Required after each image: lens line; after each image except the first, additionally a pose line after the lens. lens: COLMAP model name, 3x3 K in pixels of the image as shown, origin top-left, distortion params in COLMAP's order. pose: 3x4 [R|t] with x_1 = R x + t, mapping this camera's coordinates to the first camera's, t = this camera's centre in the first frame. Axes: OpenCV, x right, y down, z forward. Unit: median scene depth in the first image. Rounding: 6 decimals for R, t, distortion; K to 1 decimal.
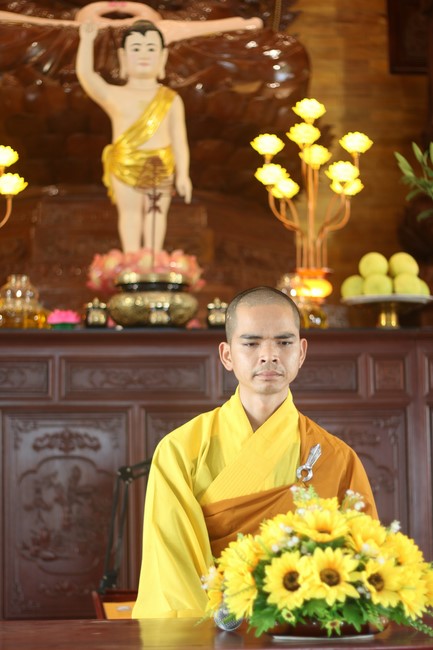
lens RADIAL K [[1470.8, 0, 216.5], [0, 1470.8, 325.0], [0, 0, 1]] dist [-0.017300, -0.633647]
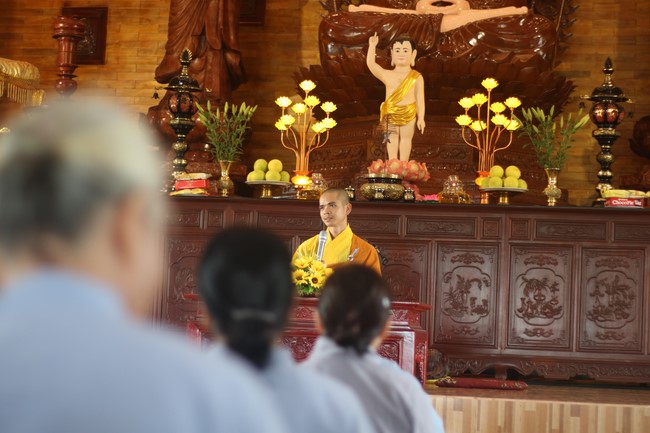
lens RADIAL K [[1470.8, 0, 324.6], [0, 1470.8, 199.1], [0, 0, 1]] dist [-0.017300, -0.633647]
pose [[0.954711, 0.028053, -0.296208, 0.414723], [-0.026124, 0.999604, 0.010468, -0.016672], [0.296384, -0.002256, 0.955066, -0.811280]]
